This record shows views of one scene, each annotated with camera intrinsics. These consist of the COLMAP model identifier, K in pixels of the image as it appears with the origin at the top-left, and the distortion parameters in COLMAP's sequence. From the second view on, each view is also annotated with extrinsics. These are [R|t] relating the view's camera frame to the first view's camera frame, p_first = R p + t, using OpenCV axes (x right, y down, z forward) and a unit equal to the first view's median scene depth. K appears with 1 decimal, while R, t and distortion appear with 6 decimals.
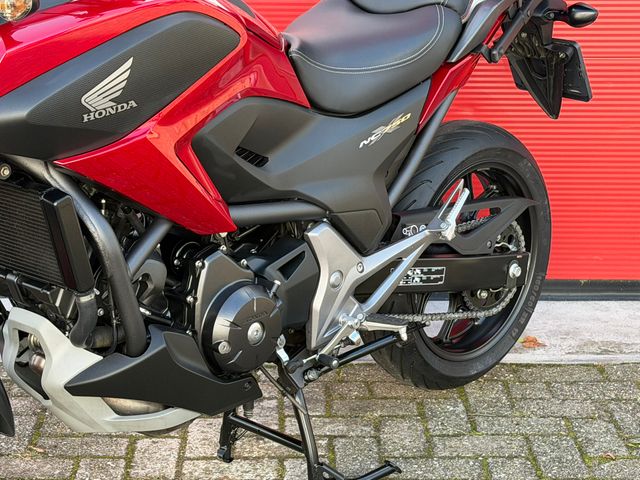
lens RADIAL K [[1432.1, 0, 319.4], [0, 1432.1, 240.9], [0, 0, 1]] dist [0.126380, 0.198091]
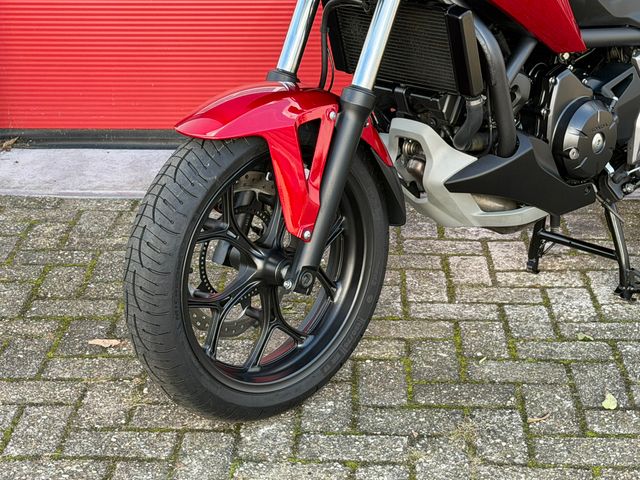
lens RADIAL K [[1438.8, 0, 332.7], [0, 1438.8, 240.5], [0, 0, 1]] dist [0.161097, -0.130195]
pose [[0.998879, -0.001862, -0.047293, -0.188462], [0.004329, 0.998632, 0.052102, 0.076184], [0.047132, -0.052248, 0.997521, -0.151857]]
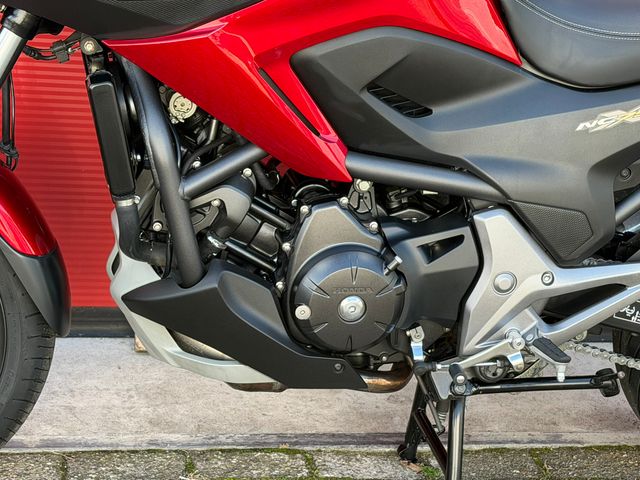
lens RADIAL K [[1438.8, 0, 332.7], [0, 1438.8, 240.5], [0, 0, 1]] dist [0.161097, -0.130195]
pose [[0.811356, 0.266462, -0.520288, 0.349008], [-0.257797, 0.961939, 0.090633, -0.044318], [0.524635, 0.060594, 0.849168, 0.262765]]
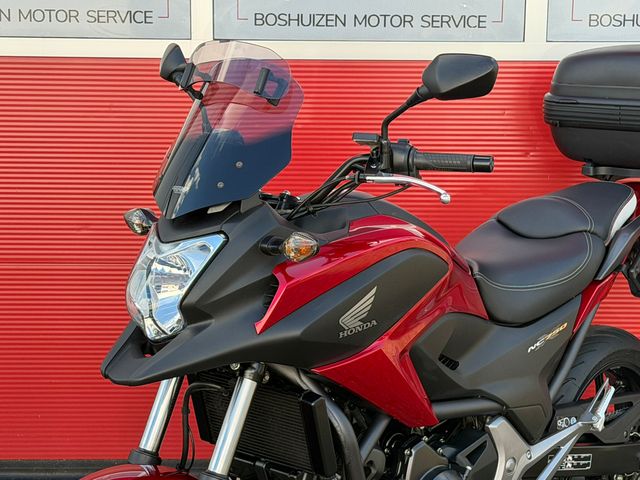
lens RADIAL K [[1438.8, 0, 332.7], [0, 1438.8, 240.5], [0, 0, 1]] dist [0.161097, -0.130195]
pose [[0.999993, -0.001100, 0.003600, -0.138879], [0.001533, 0.992473, -0.122452, -0.010879], [-0.003438, 0.122457, 0.992468, -0.201828]]
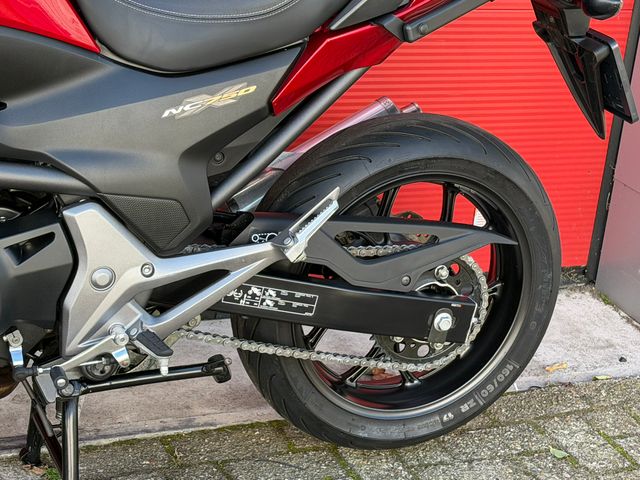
lens RADIAL K [[1438.8, 0, 332.7], [0, 1438.8, 240.5], [0, 0, 1]] dist [0.161097, -0.130195]
pose [[0.912361, 0.220217, -0.345111, 0.391968], [-0.206491, 0.975450, 0.076545, -0.078653], [0.353495, 0.001426, 0.935435, 0.314228]]
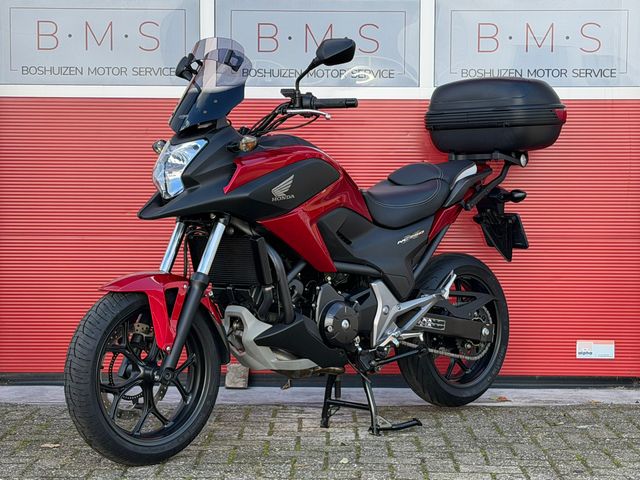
lens RADIAL K [[1427.0, 0, 340.1], [0, 1427.0, 240.3], [0, 0, 1]] dist [0.130685, 0.241135]
pose [[0.999873, -0.002092, -0.015783, -0.019566], [-0.001995, 0.967053, -0.254567, 0.426260], [0.015796, 0.254566, 0.966926, -0.884155]]
